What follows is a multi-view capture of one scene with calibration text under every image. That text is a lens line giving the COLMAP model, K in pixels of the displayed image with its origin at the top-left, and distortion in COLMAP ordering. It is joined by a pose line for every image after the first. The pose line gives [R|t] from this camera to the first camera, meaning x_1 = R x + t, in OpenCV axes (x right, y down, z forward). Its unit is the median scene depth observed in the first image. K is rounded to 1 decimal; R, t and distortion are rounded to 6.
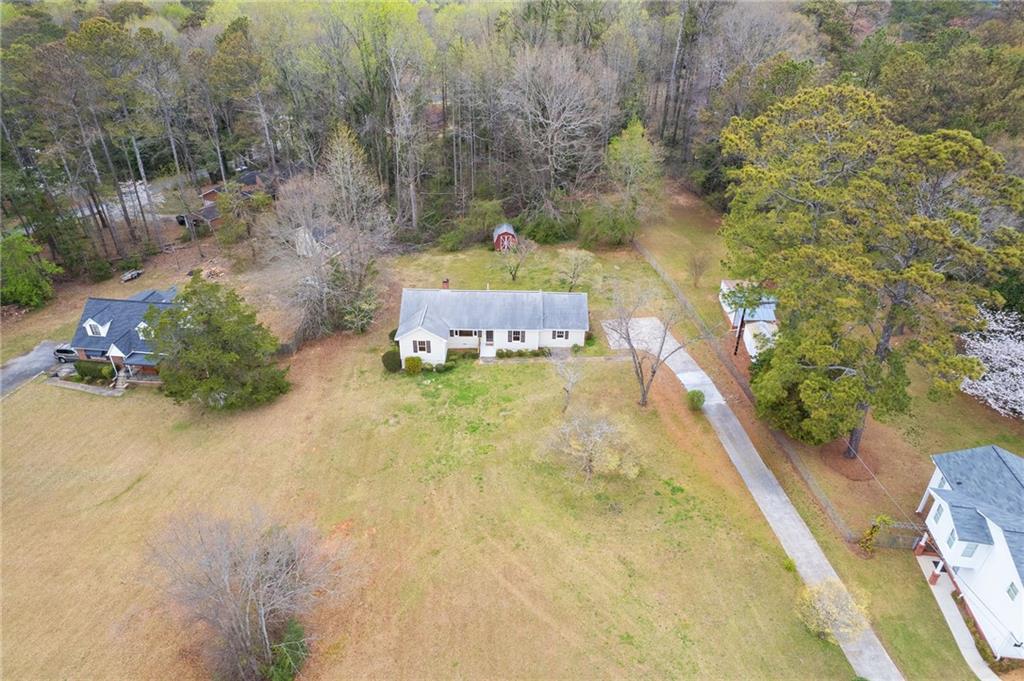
lens RADIAL K [[654.9, 0, 512.0], [0, 654.9, 340.5], [0, 0, 1]] dist [-0.065460, 0.055172]
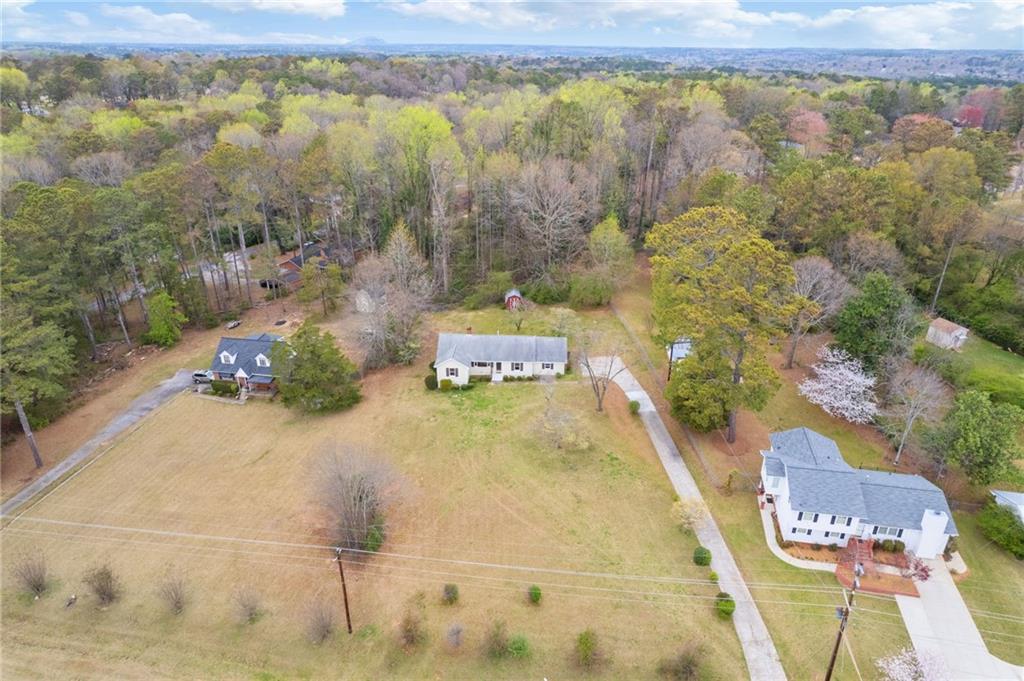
lens RADIAL K [[654.9, 0, 512.0], [0, 654.9, 340.5], [0, 0, 1]] dist [-0.065460, 0.055172]
pose [[0.999435, 0.010364, -0.031971, 0.040686], [-0.013384, 0.995319, -0.095718, 0.073988], [0.030829, 0.096092, 0.994895, -0.443185]]
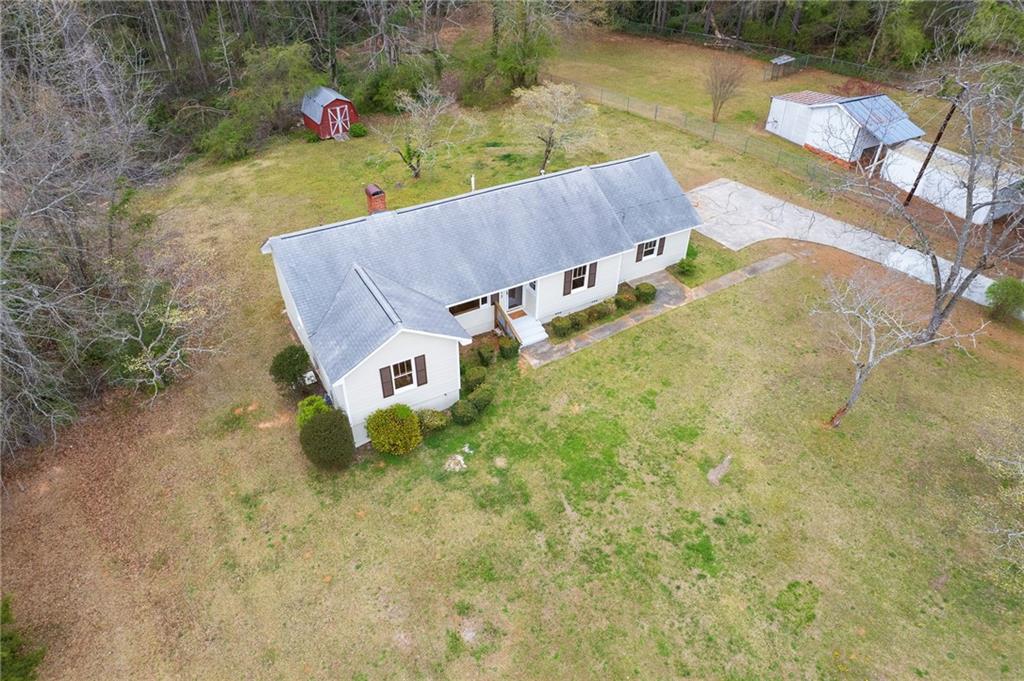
lens RADIAL K [[654.9, 0, 512.0], [0, 654.9, 340.5], [0, 0, 1]] dist [-0.065460, 0.055172]
pose [[0.857207, -0.316765, 0.406026, -0.218482], [0.259310, 0.946696, 0.191115, -0.060886], [-0.444922, -0.058538, 0.893654, 0.623234]]
